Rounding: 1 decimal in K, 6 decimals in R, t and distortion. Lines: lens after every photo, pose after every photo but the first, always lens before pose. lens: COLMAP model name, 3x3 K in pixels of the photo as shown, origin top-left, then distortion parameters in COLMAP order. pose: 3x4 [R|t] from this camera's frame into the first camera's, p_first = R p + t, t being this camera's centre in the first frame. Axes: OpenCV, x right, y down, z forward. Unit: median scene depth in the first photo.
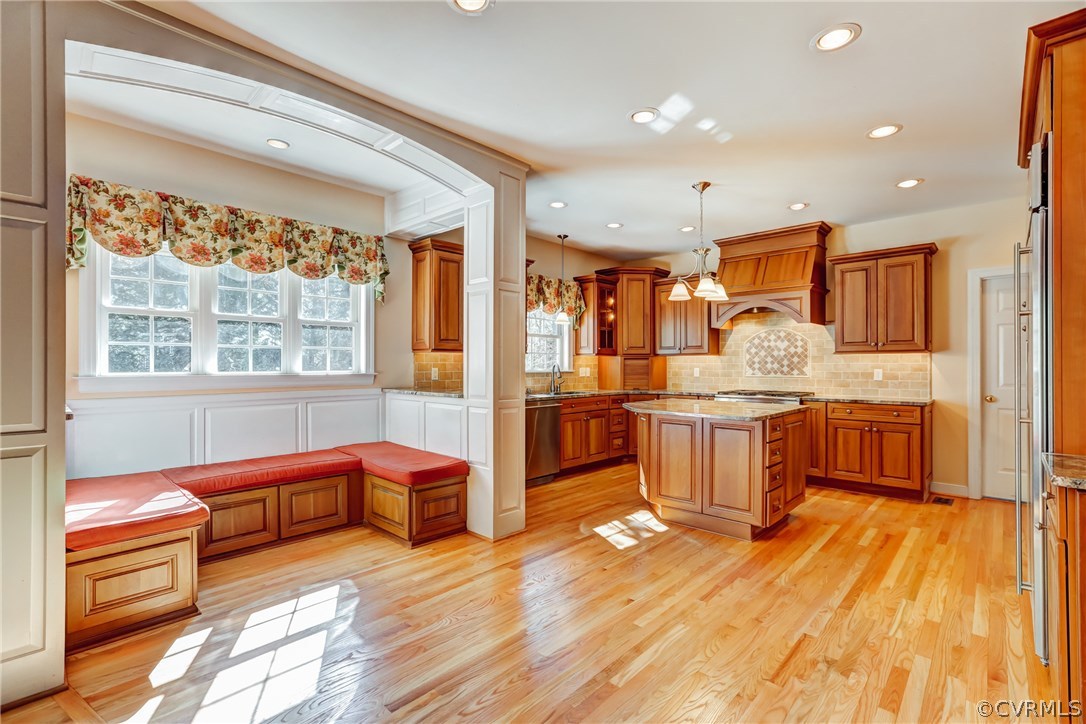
lens RADIAL K [[489.1, 0, 537.7], [0, 489.1, 369.4], [0, 0, 1]] dist [-0.027429, 0.016357]
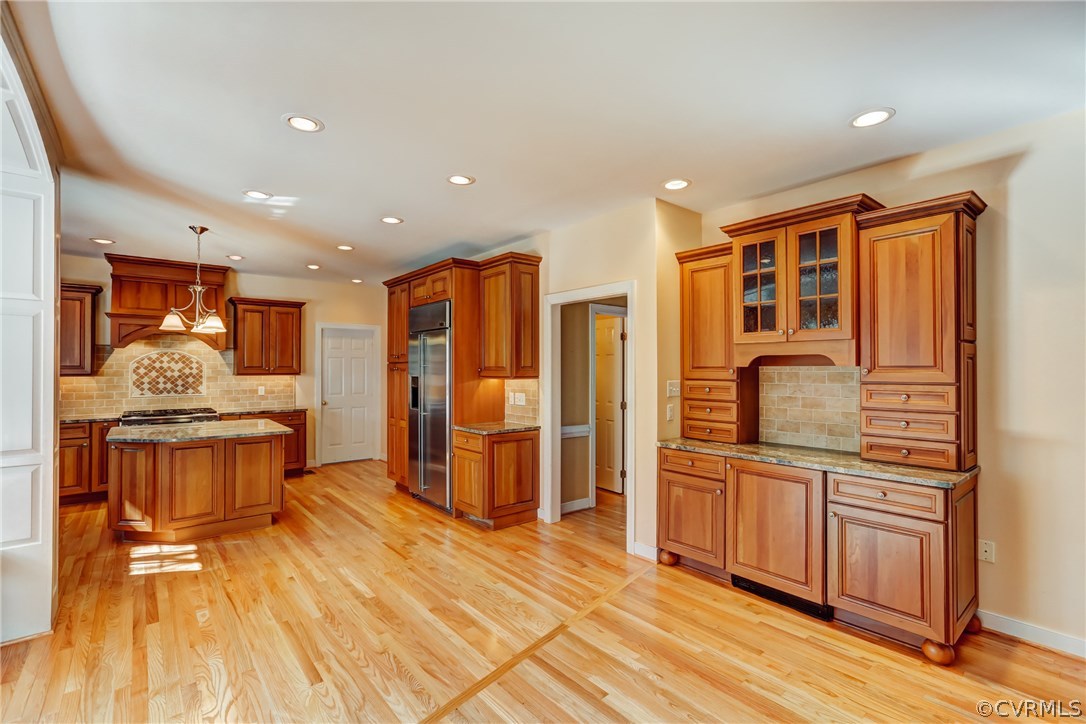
lens RADIAL K [[489.1, 0, 539.5], [0, 489.1, 362.3], [0, 0, 1]] dist [-0.027429, 0.016357]
pose [[0.117548, 0.010925, 0.993007, -0.563867], [0.009300, 0.999884, -0.012102, -0.046982], [-0.993024, 0.010657, 0.117433, 0.093700]]
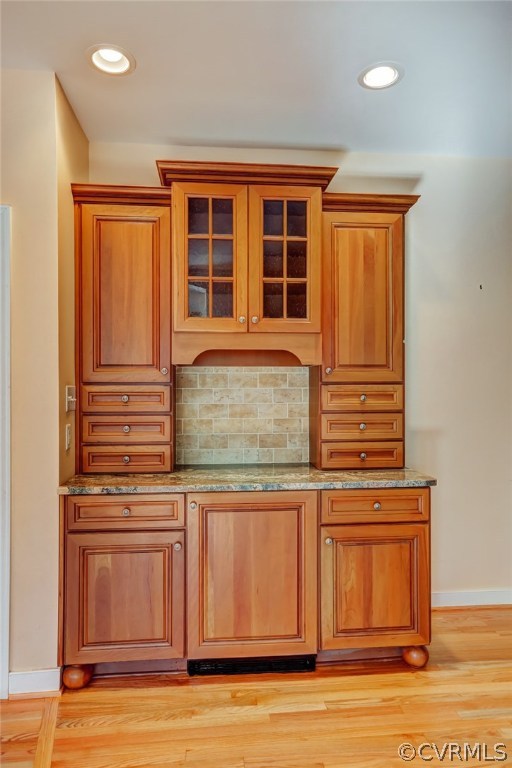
lens RADIAL K [[508.8, 0, 256.6], [0, 508.8, 385.3], [0, 0, 1]] dist [0.007574, 0.012393]
pose [[-0.757589, 0.000549, 0.652731, -0.224378], [0.005879, 0.999965, 0.005982, -0.026698], [-0.652705, 0.008370, -0.757566, 0.244493]]
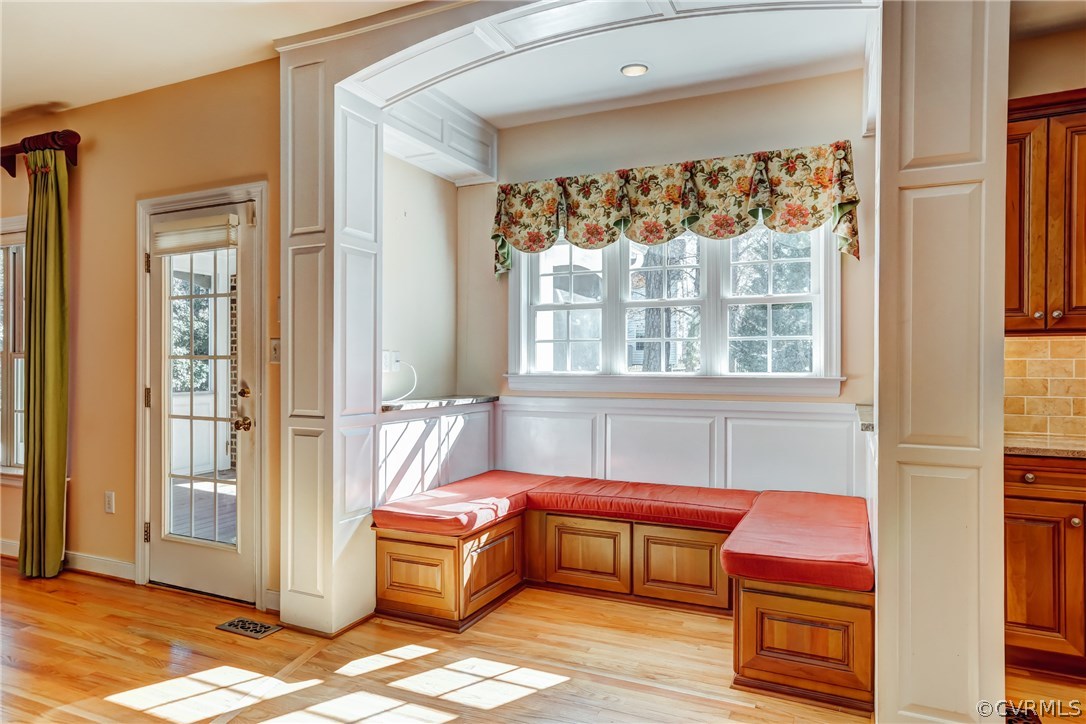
lens RADIAL K [[654.7, 0, 547.5], [0, 654.7, 366.2], [0, 0, 1]] dist [0.000844, 0.007790]
pose [[0.333775, 0.003902, -0.942645, 0.267662], [-0.011560, 0.999933, 0.000046, -0.001871], [0.942582, 0.010881, 0.333797, 0.373799]]
